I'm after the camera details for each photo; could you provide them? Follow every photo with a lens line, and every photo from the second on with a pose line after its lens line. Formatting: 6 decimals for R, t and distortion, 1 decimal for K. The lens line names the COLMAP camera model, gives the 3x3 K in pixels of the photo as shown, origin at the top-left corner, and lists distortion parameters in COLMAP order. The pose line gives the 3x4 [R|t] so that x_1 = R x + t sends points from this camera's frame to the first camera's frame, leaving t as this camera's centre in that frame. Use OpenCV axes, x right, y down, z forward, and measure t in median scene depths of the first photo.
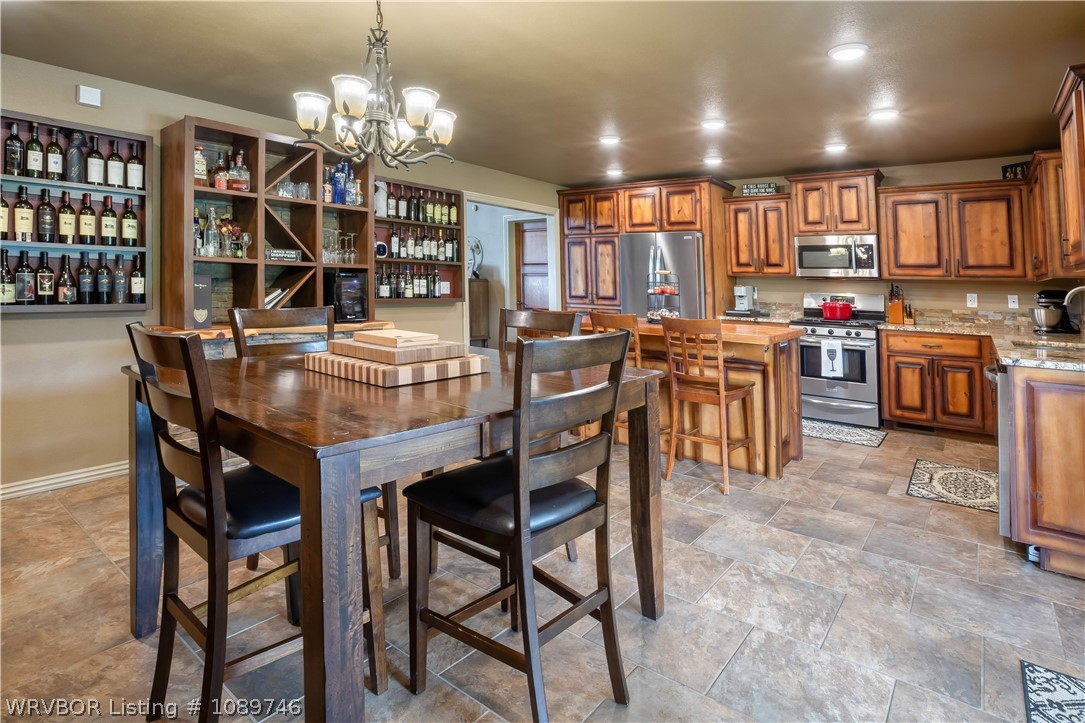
lens RADIAL K [[562.3, 0, 567.9], [0, 562.3, 224.1], [0, 0, 1]] dist [-0.038003, 0.000988]
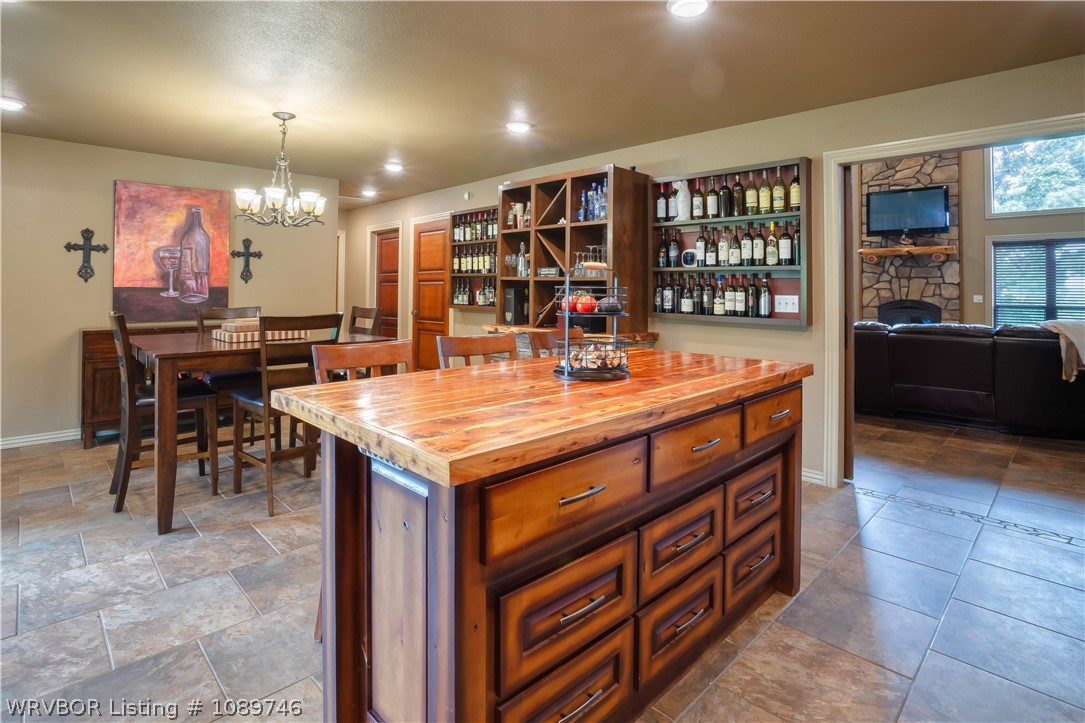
lens RADIAL K [[554.4, 0, 548.6], [0, 554.4, 291.6], [0, 0, 1]] dist [-0.036865, 0.002298]
pose [[-0.146862, -0.014065, -0.989057, 0.518396], [0.089610, 0.995598, -0.027464, 0.095458], [0.985090, -0.092663, -0.144955, 0.848833]]
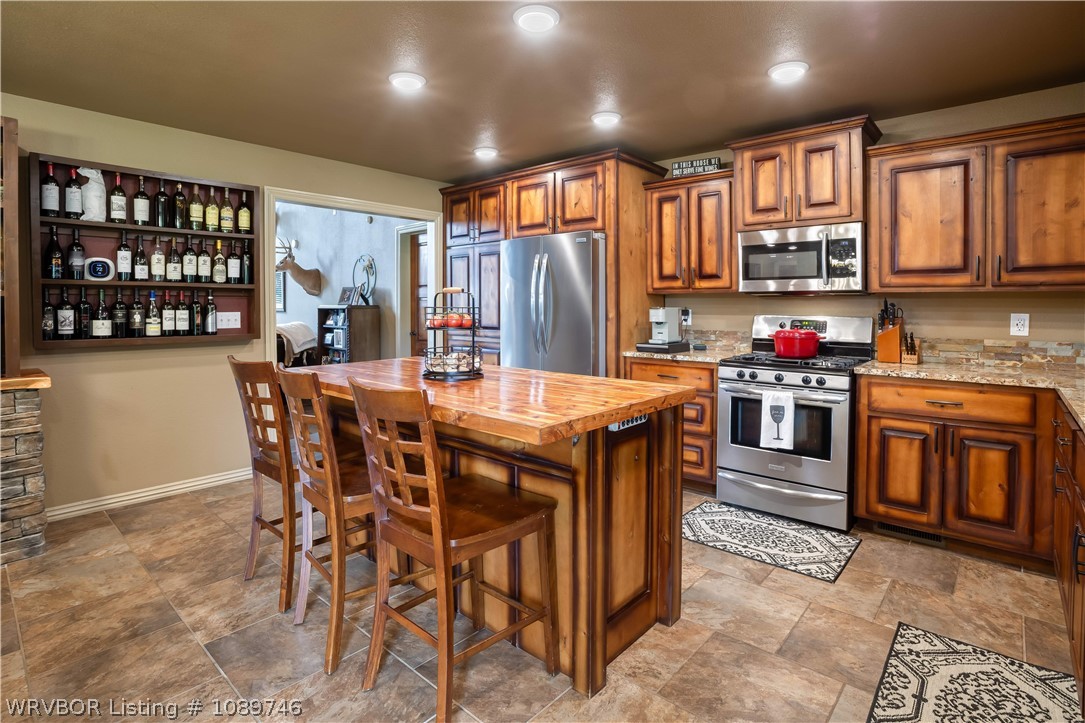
lens RADIAL K [[547.0, 0, 529.5], [0, 547.0, 316.9], [0, 0, 1]] dist [-0.066359, 0.023201]
pose [[0.994711, -0.021760, -0.100381, 0.244377], [0.033689, 0.992356, 0.118722, 0.041157], [0.097031, -0.121476, 0.987840, 0.361822]]
